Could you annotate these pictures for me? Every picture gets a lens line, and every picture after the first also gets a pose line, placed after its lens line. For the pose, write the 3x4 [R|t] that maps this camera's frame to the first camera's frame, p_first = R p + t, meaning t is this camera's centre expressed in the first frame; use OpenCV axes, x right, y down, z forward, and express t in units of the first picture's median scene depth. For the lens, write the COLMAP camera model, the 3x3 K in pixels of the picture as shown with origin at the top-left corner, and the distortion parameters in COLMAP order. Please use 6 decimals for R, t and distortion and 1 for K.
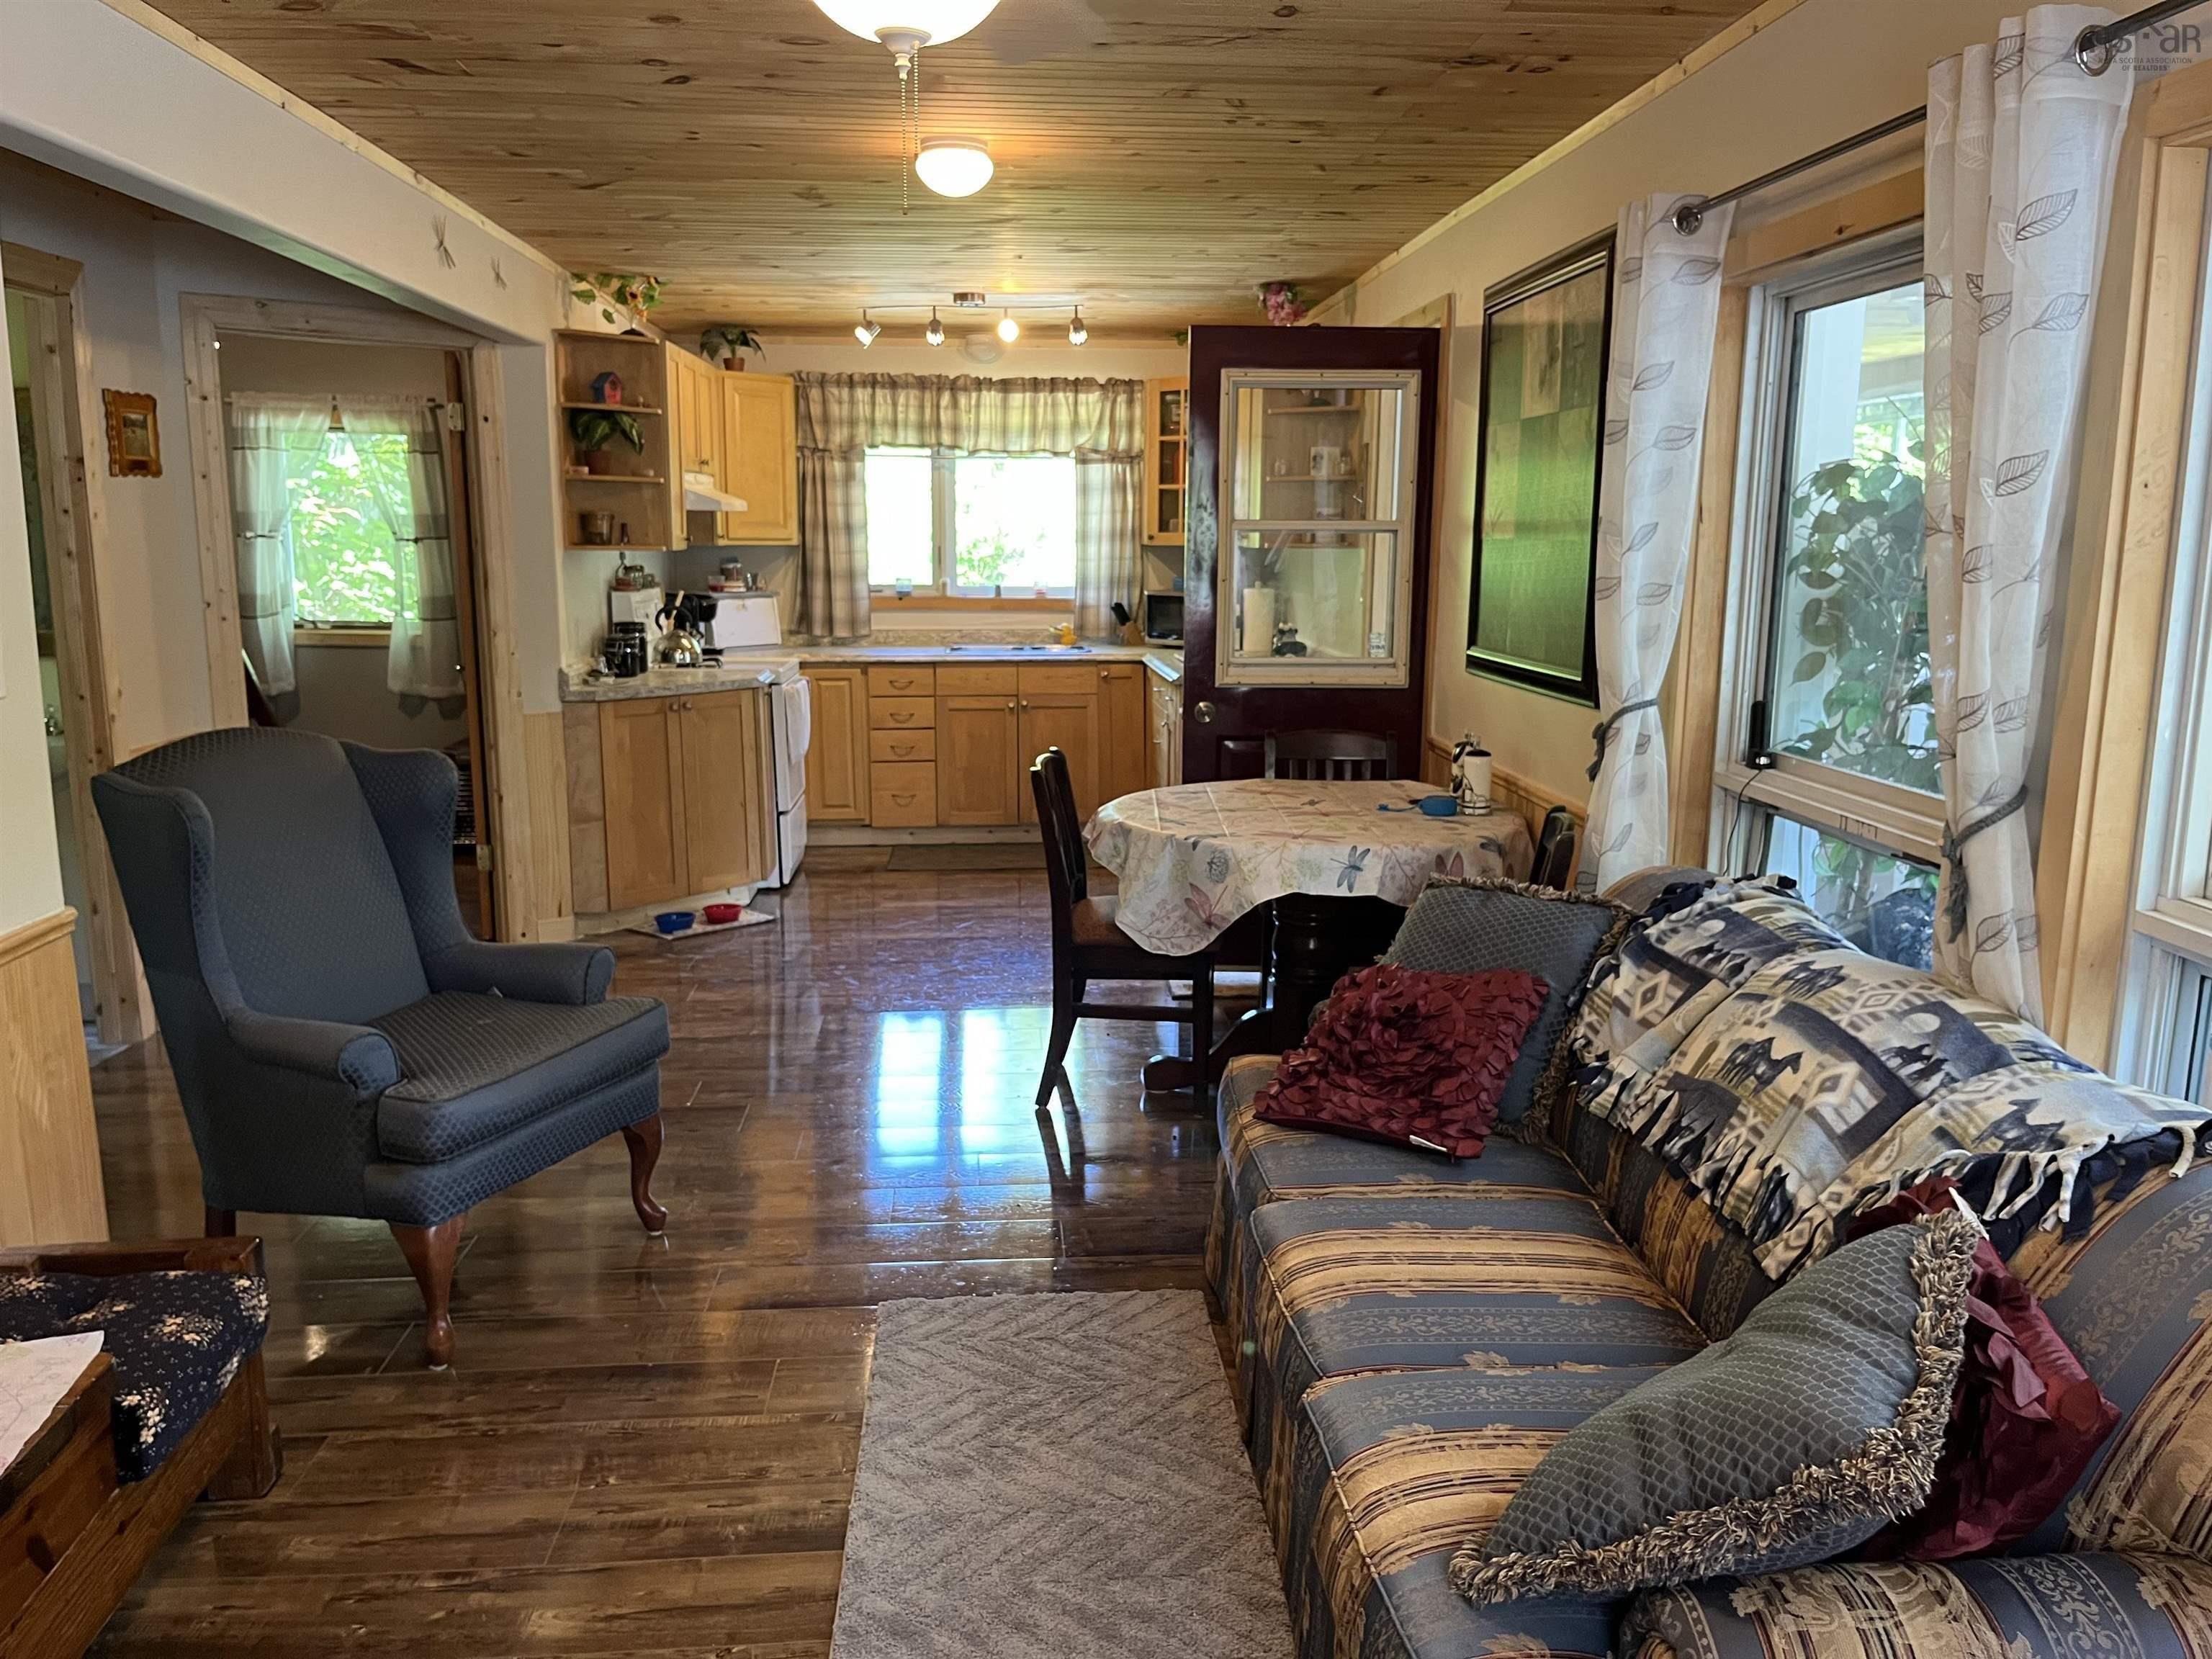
lens RADIAL K [[1693.3, 0, 1097.1], [0, 1693.3, 833.5], [0, 0, 1]] dist [0.032184, -0.009421]
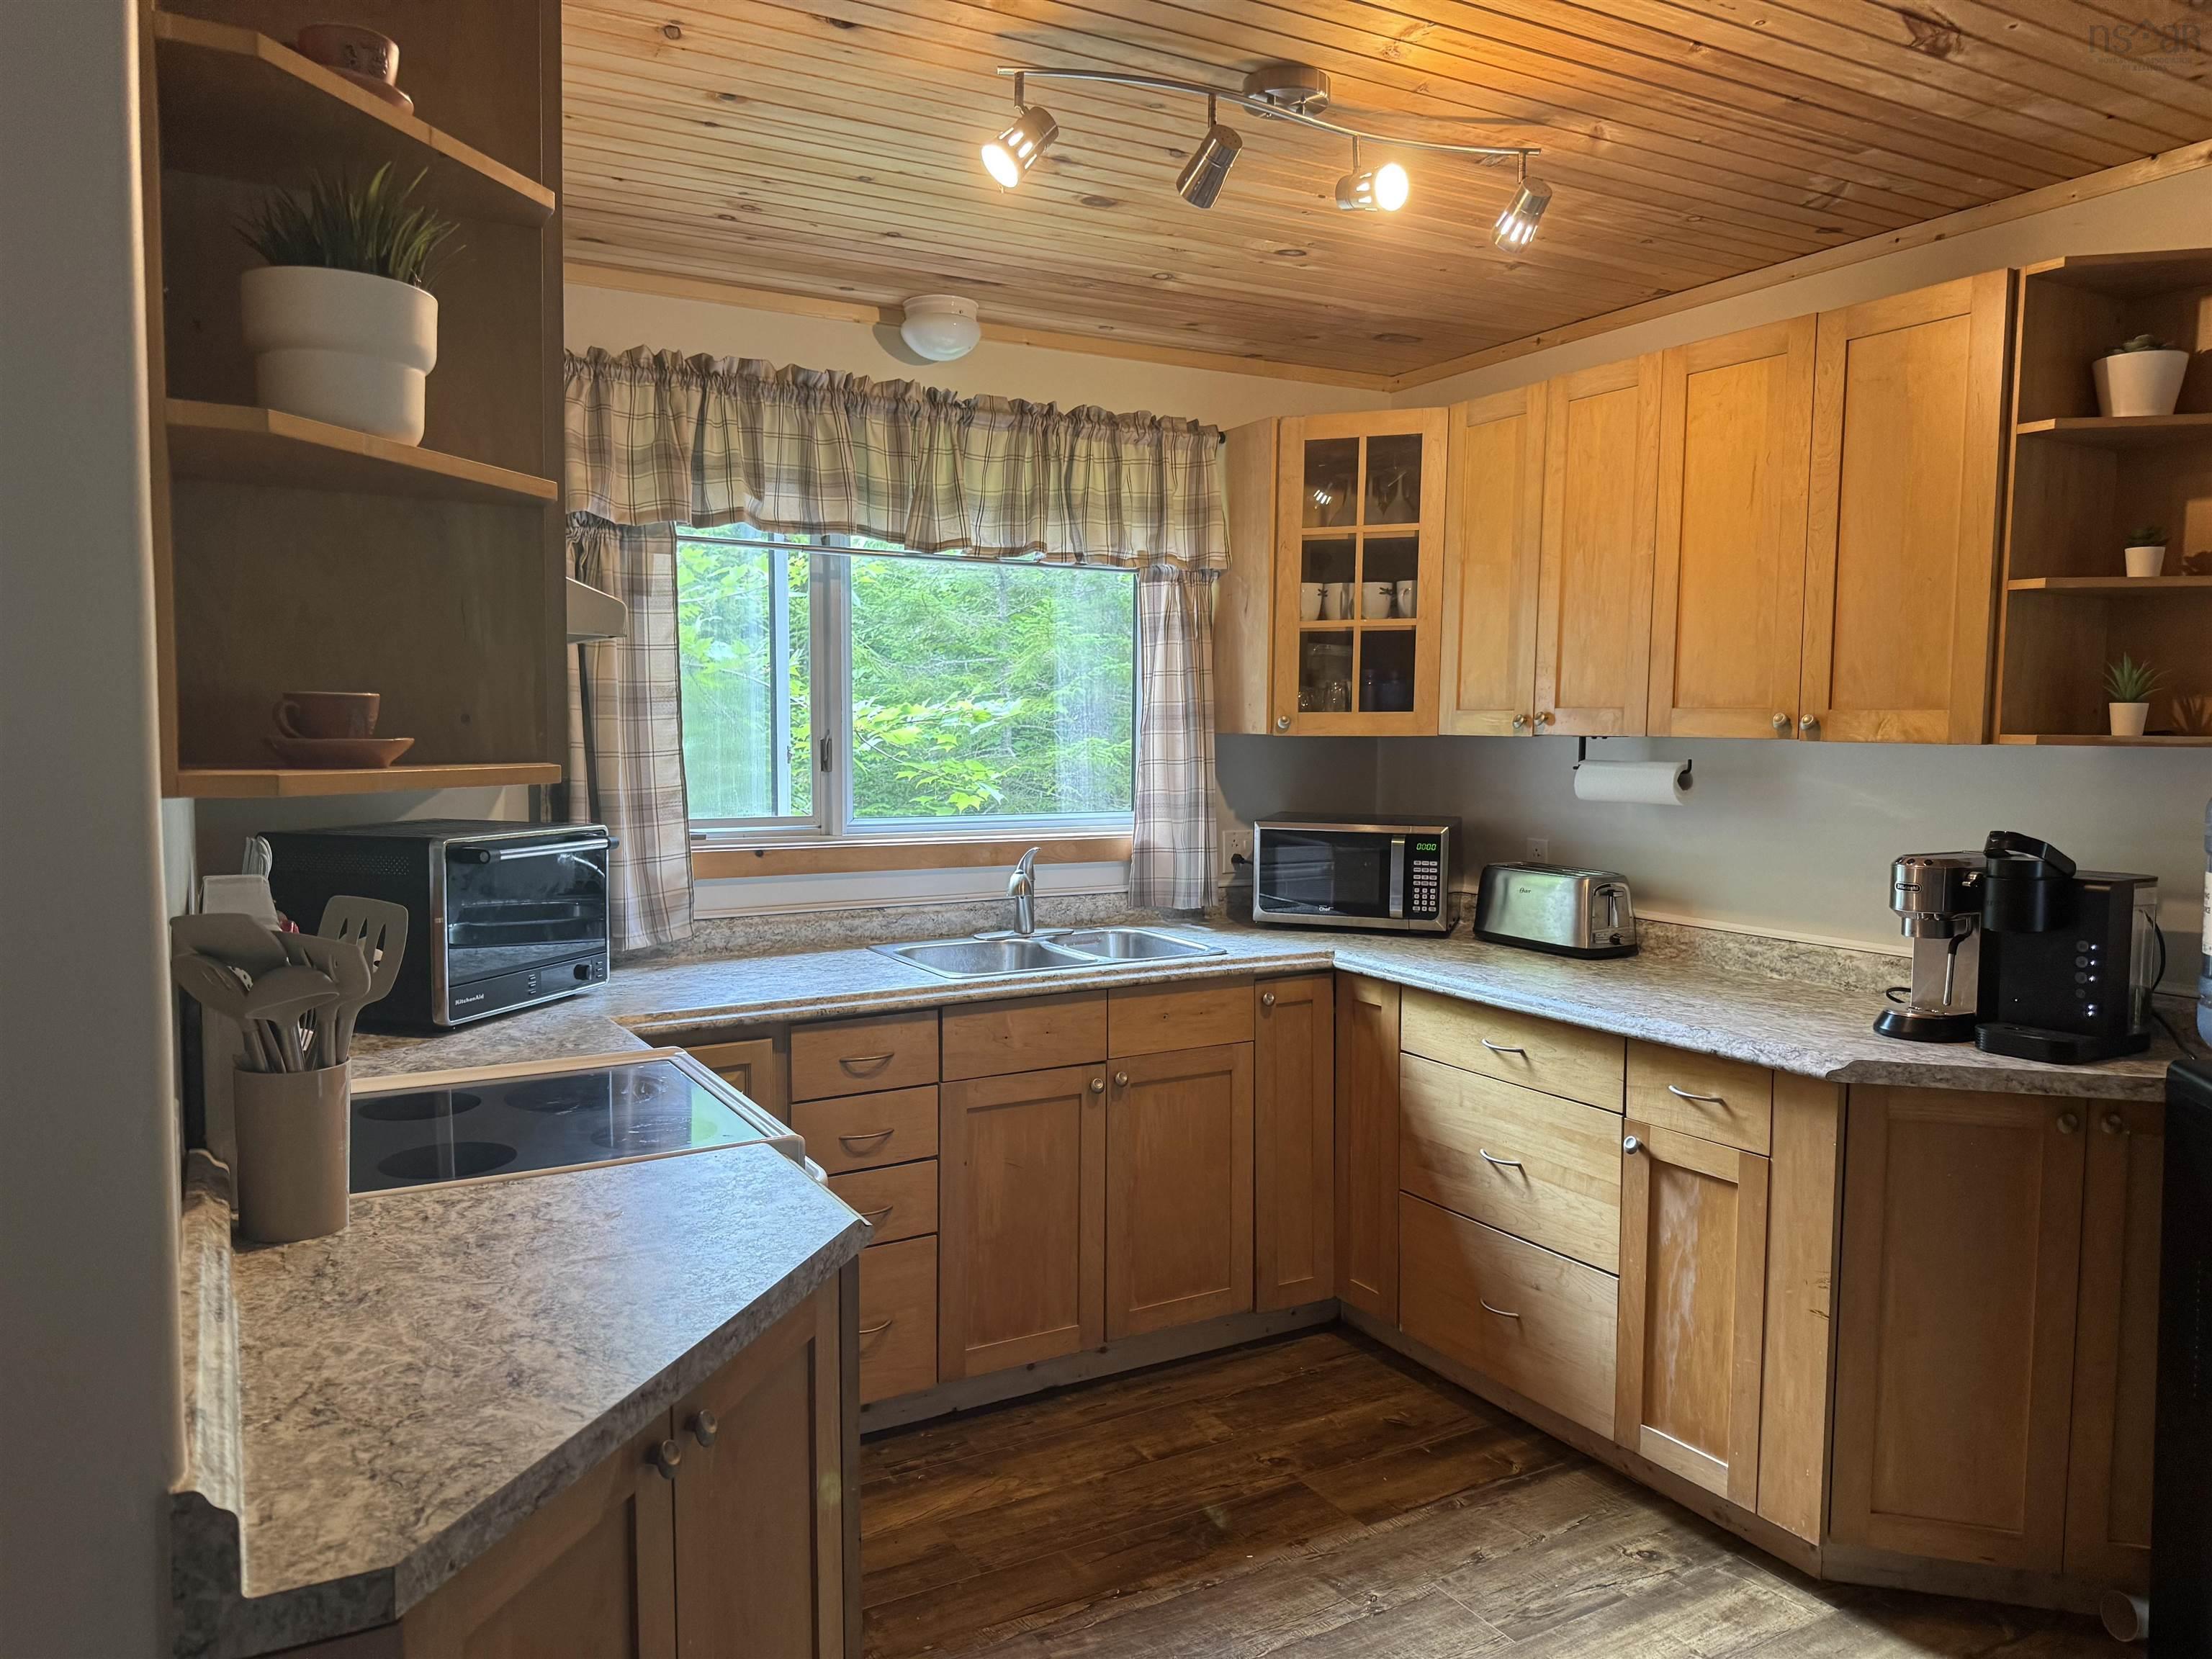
lens RADIAL K [[1573.2, 0, 1116.1], [0, 1573.2, 836.1], [0, 0, 1]] dist [0.052739, -0.065905]
pose [[0.902527, -0.031480, 0.429481, -0.216560], [0.075397, 0.993471, -0.085621, -0.102030], [-0.423982, 0.109656, 0.899008, 0.591759]]
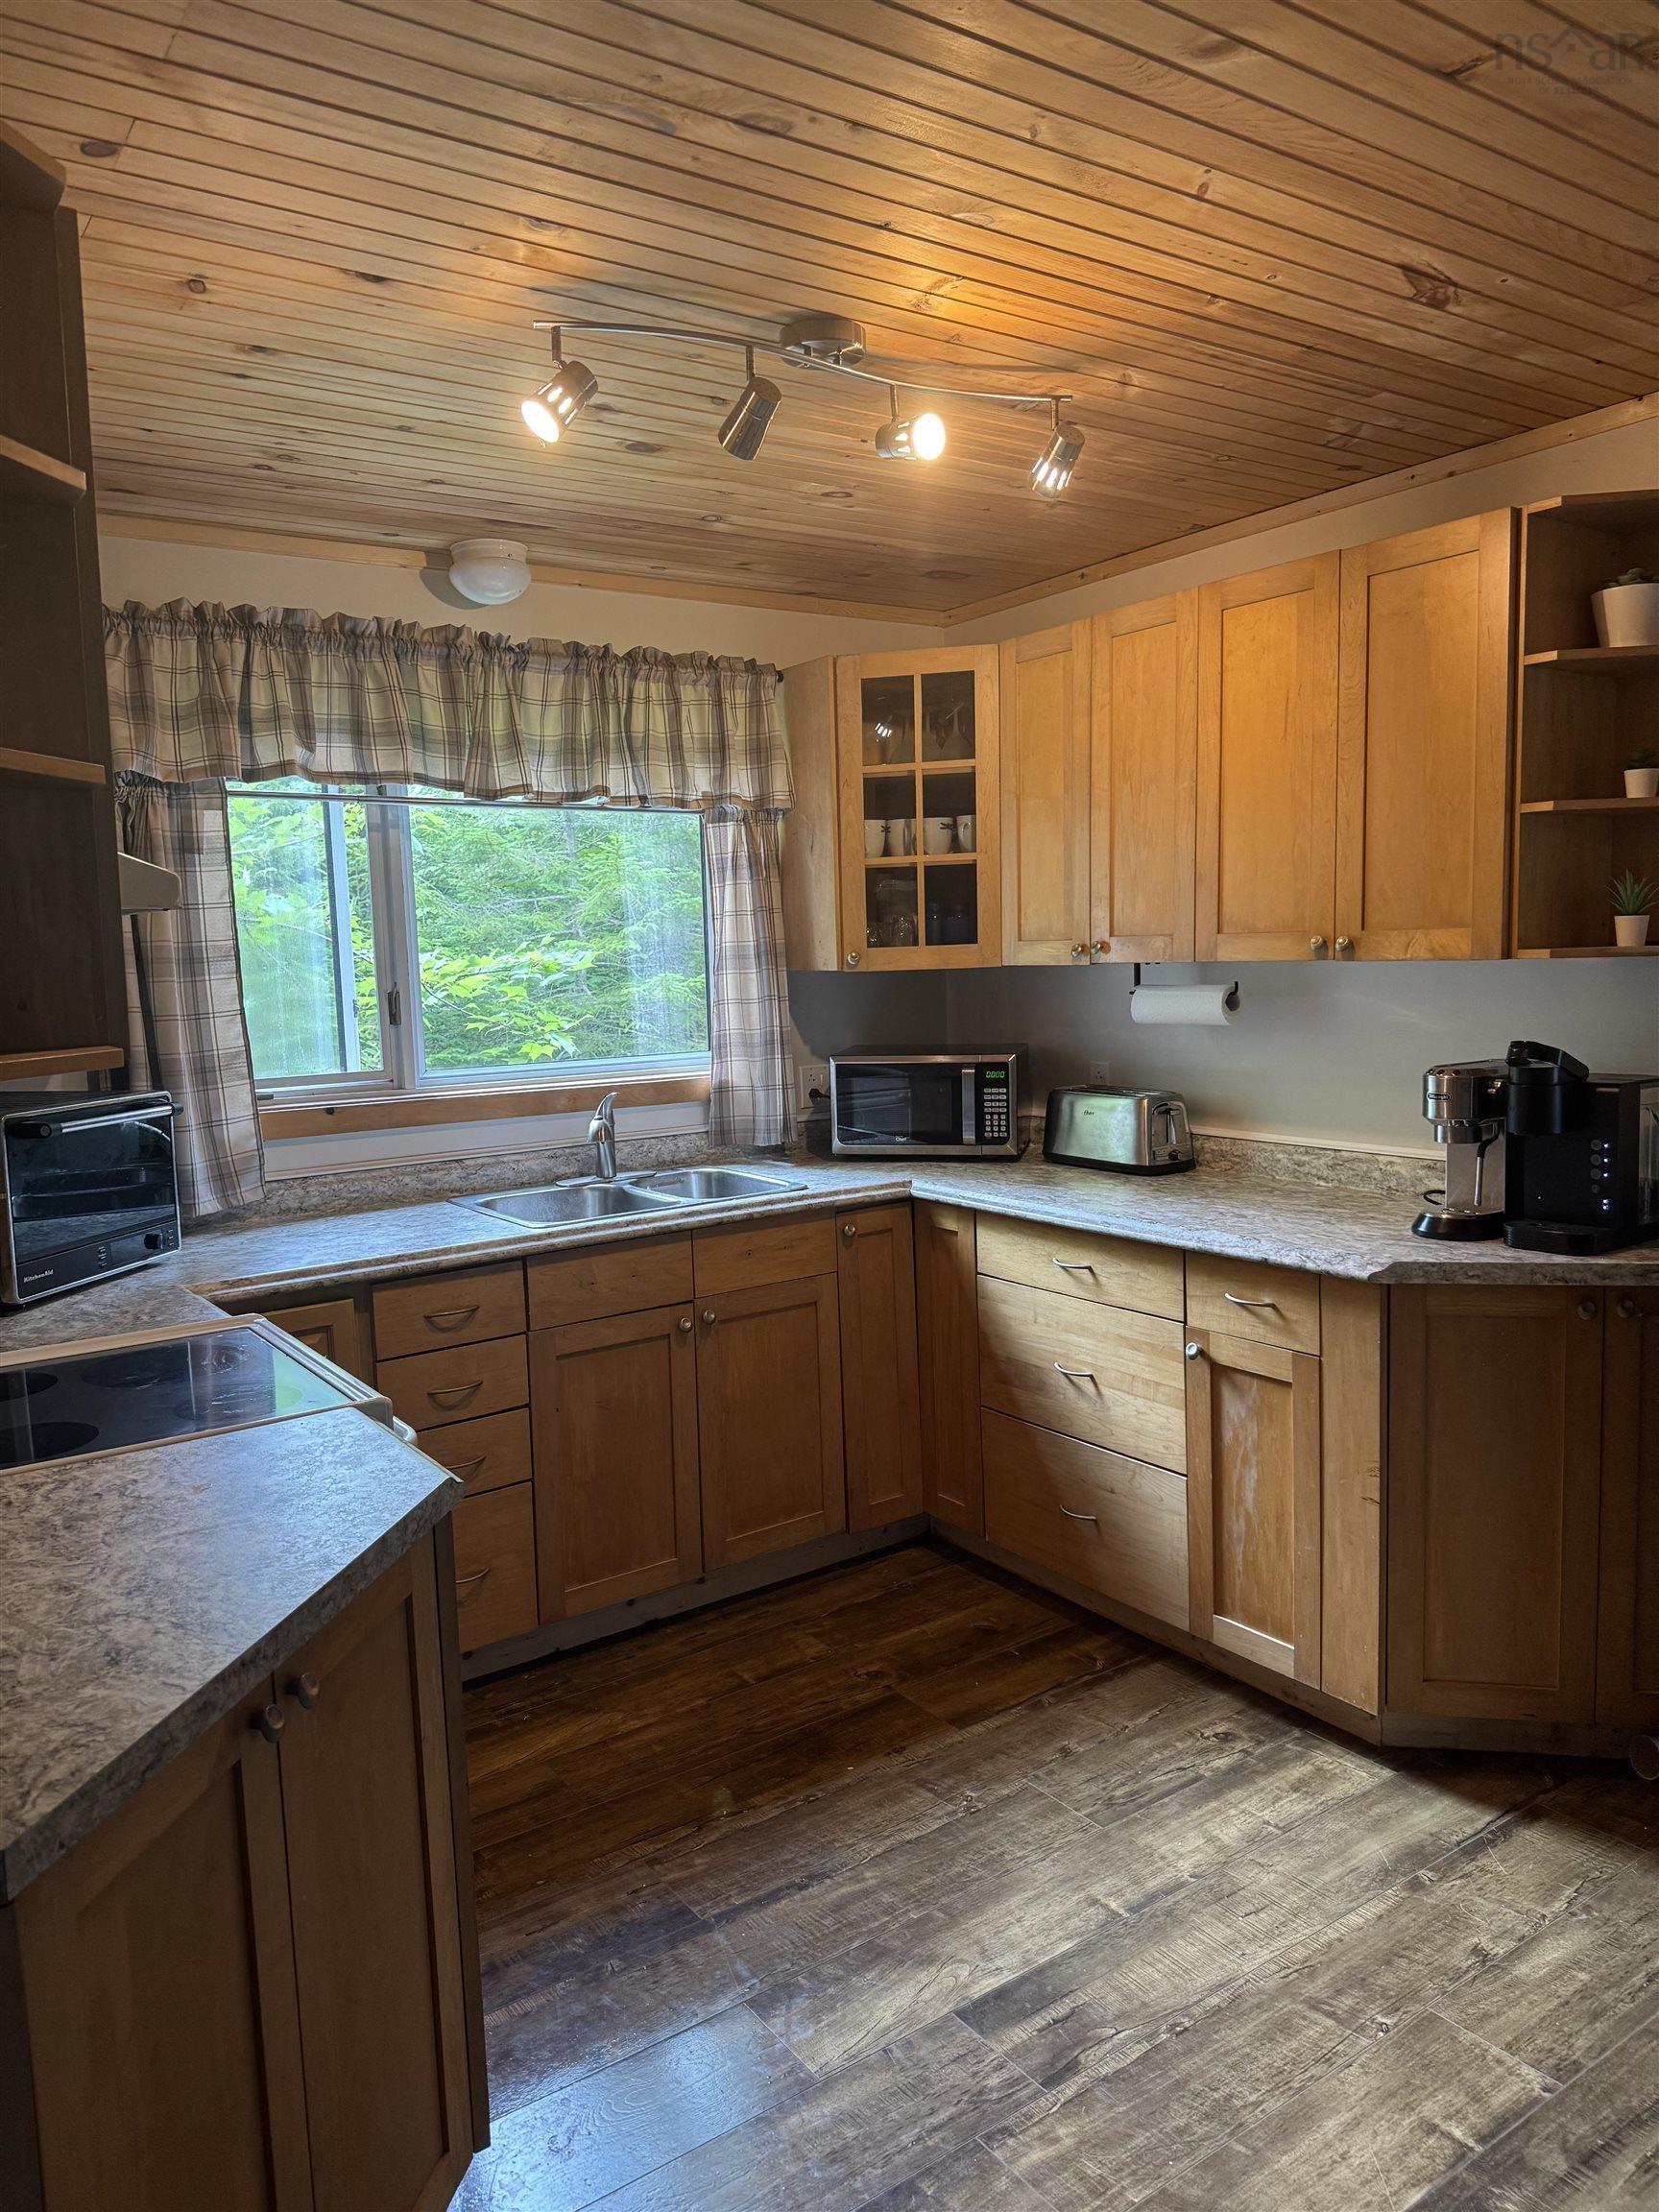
lens RADIAL K [[1573.2, 0, 834.0], [0, 1573.2, 1105.8], [0, 0, 1]] dist [0.052739, -0.065905]
pose [[0.859895, -0.084026, 0.503508, -0.217891], [0.125810, 0.990818, -0.049510, -0.104668], [-0.494725, 0.105919, 0.862571, 0.584362]]
